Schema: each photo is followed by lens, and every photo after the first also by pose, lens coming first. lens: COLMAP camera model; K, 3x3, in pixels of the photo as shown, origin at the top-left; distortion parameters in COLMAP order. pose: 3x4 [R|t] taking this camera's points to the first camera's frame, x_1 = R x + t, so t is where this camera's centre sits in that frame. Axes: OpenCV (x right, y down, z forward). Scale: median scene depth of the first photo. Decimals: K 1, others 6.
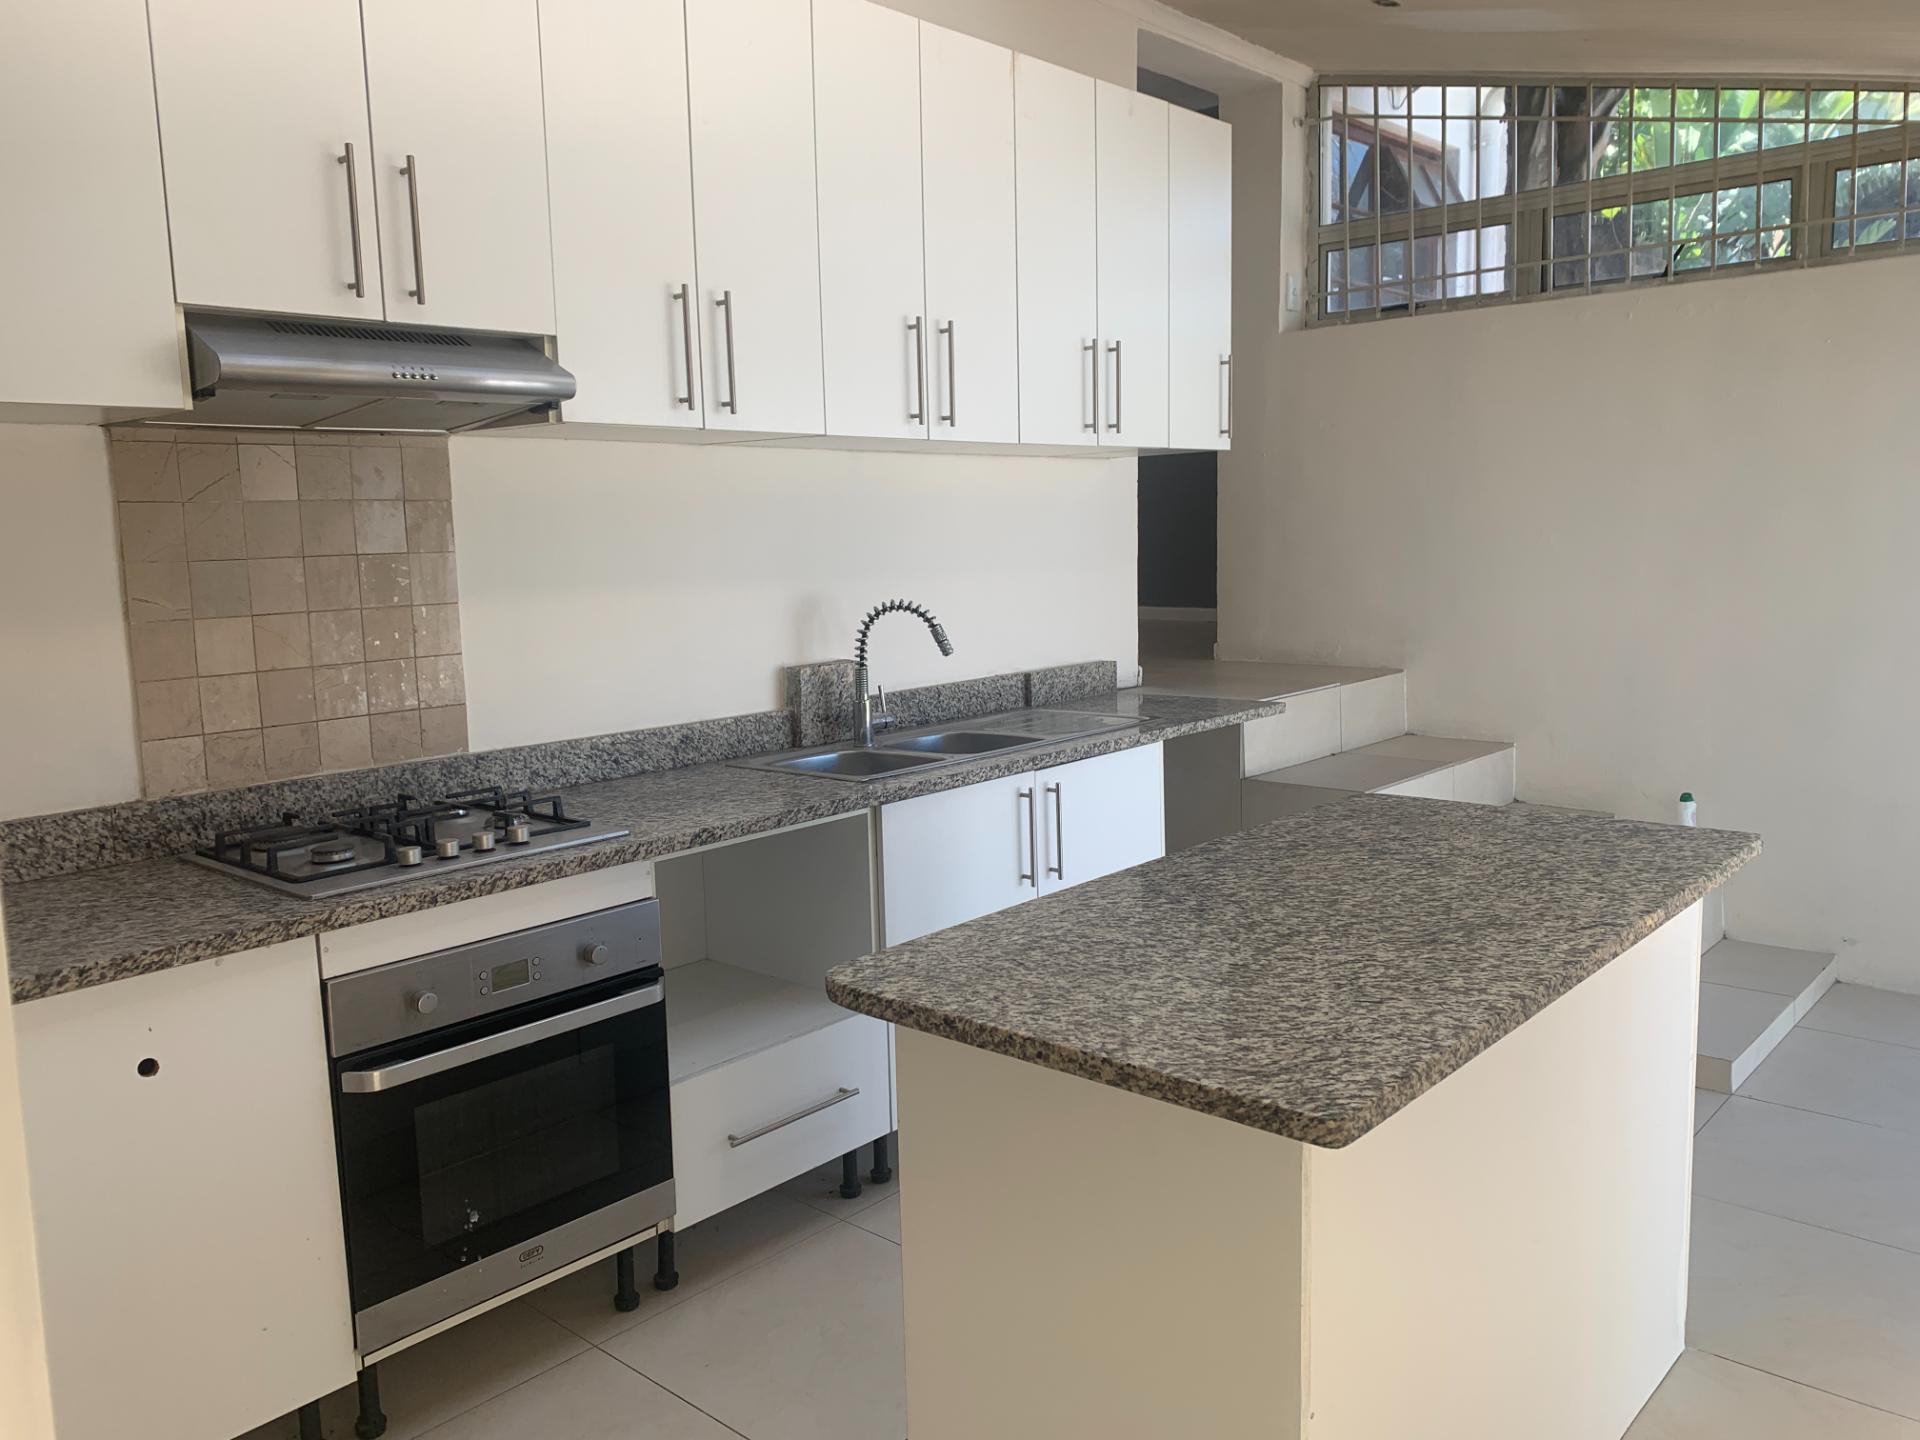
lens RADIAL K [[1461.3, 0, 932.3], [0, 1461.3, 723.5], [0, 0, 1]] dist [0.058961, -0.075956]
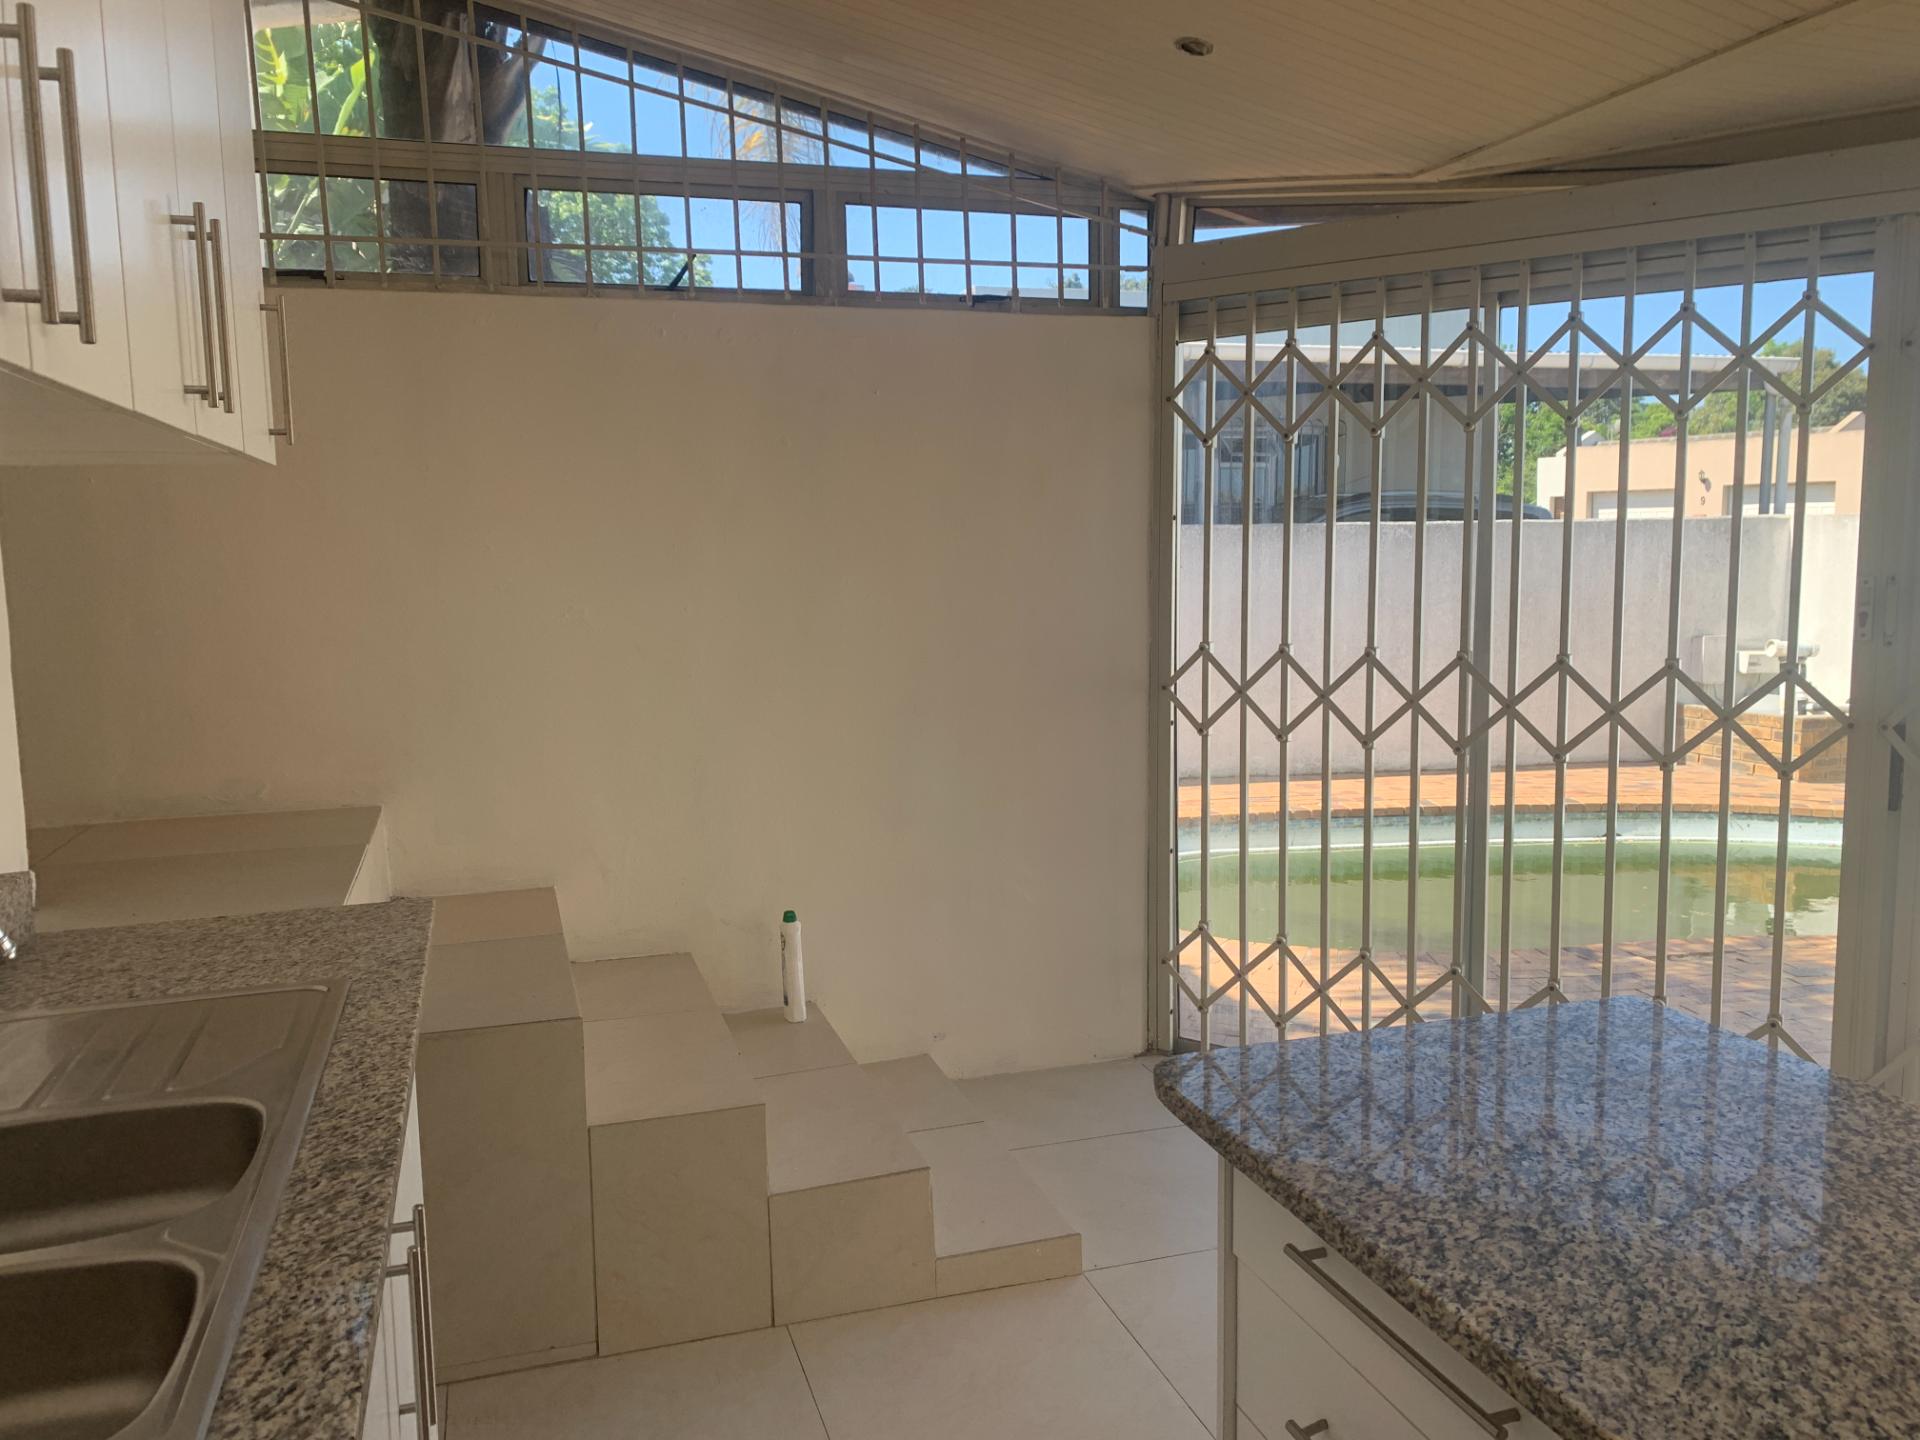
lens RADIAL K [[1461.3, 0, 977.2], [0, 1461.3, 719.5], [0, 0, 1]] dist [0.058961, -0.075956]
pose [[0.501329, -0.081509, 0.861409, -0.233020], [0.118222, 0.992669, 0.025126, -0.115444], [-0.857142, 0.089241, 0.507290, 0.782720]]
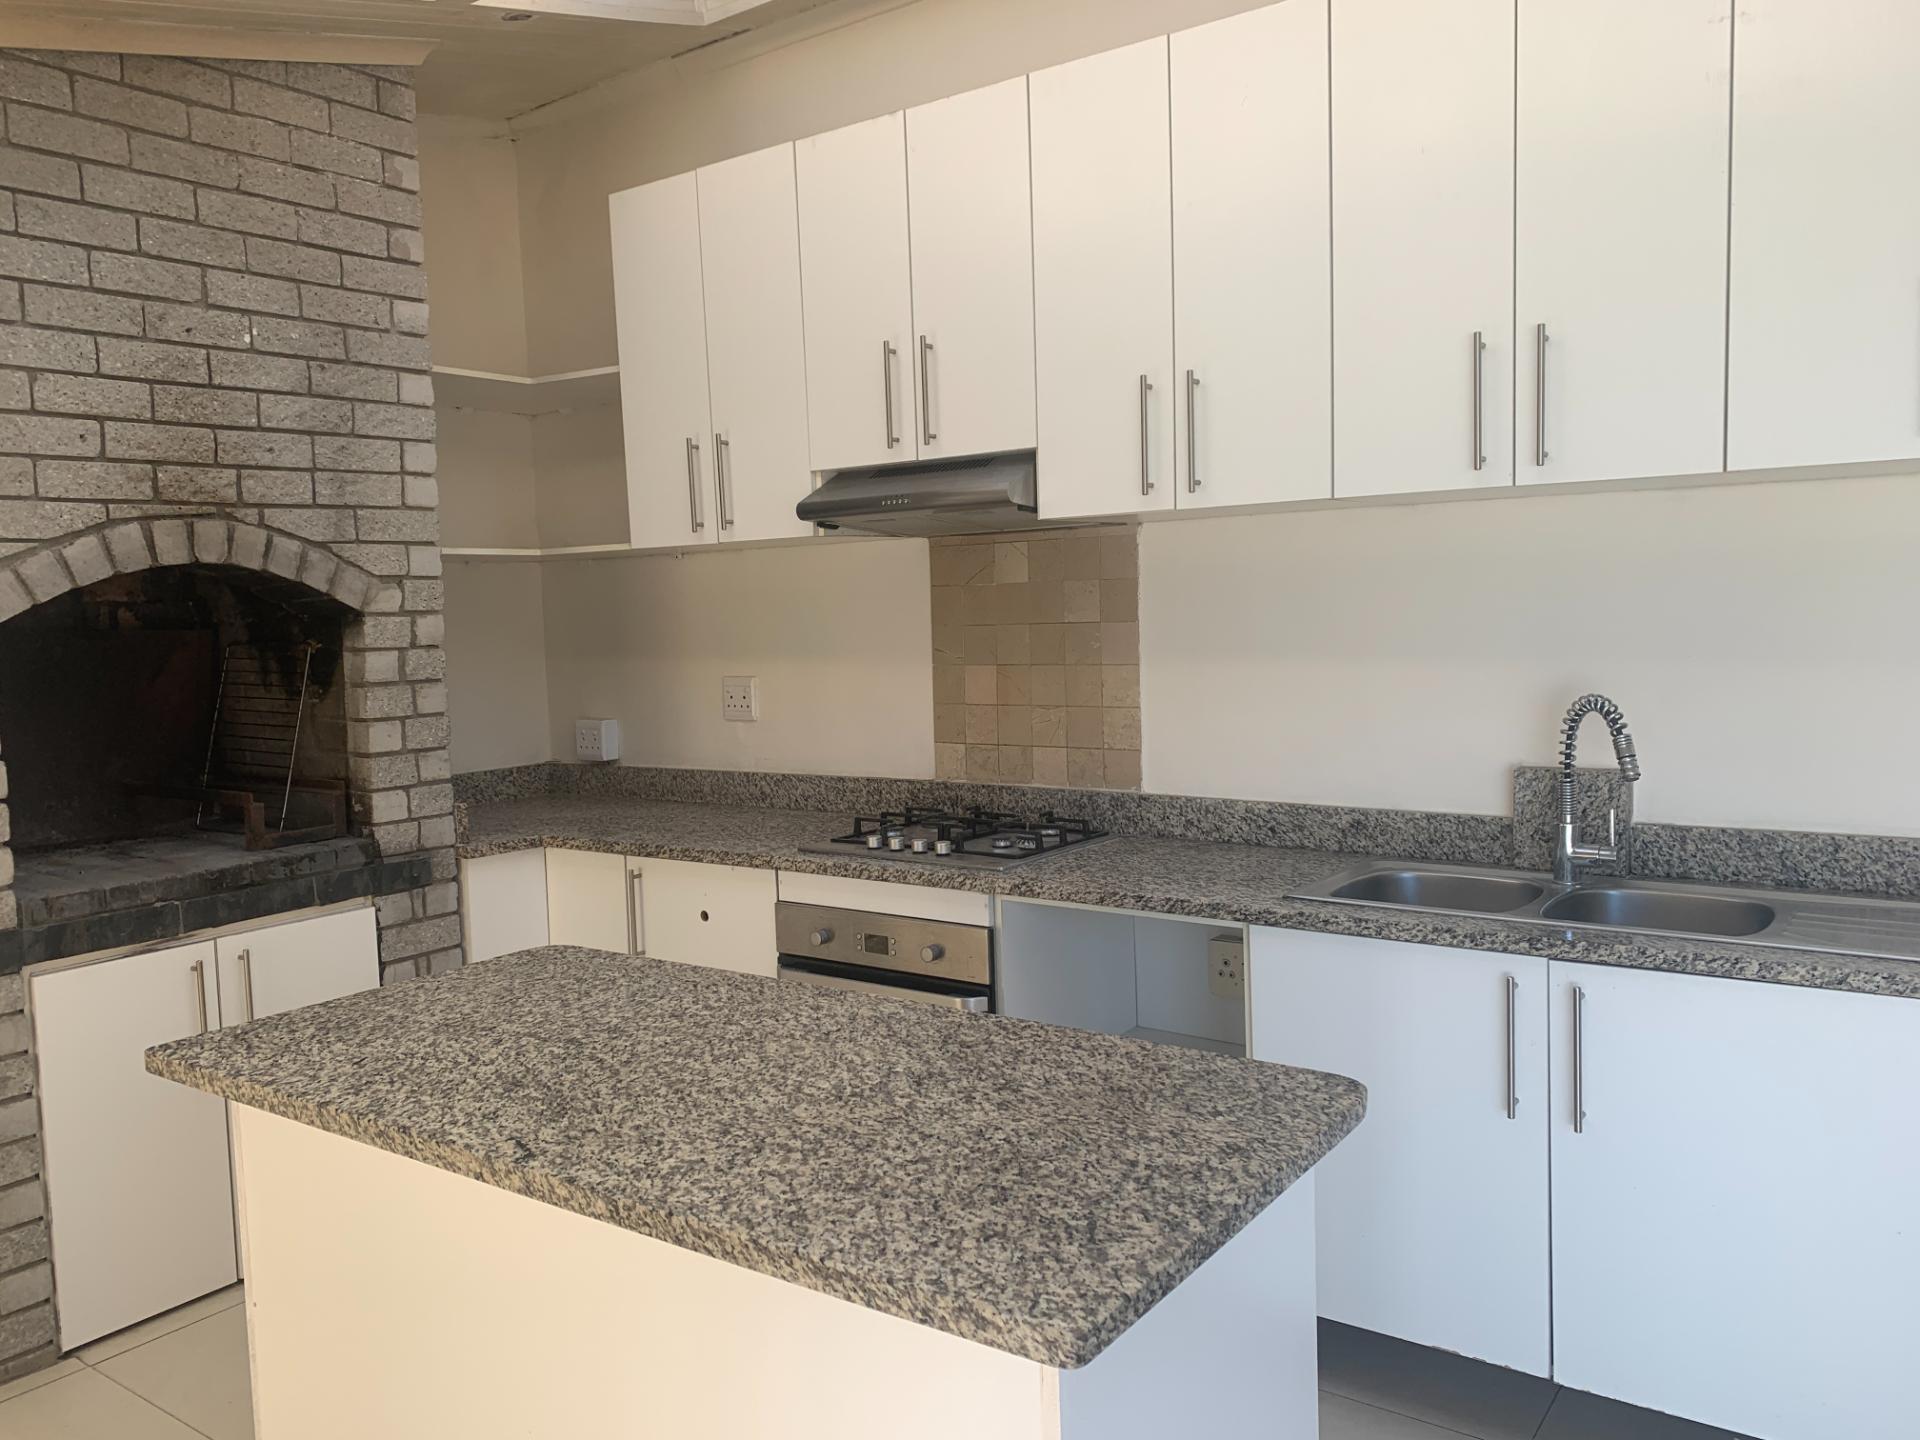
lens RADIAL K [[1461.3, 0, 945.4], [0, 1461.3, 716.9], [0, 0, 1]] dist [0.058961, -0.075956]
pose [[0.100410, 0.103324, -0.989567, 0.887055], [-0.101128, 0.990502, 0.093160, -0.144068], [0.989793, 0.090719, 0.109906, 0.782265]]
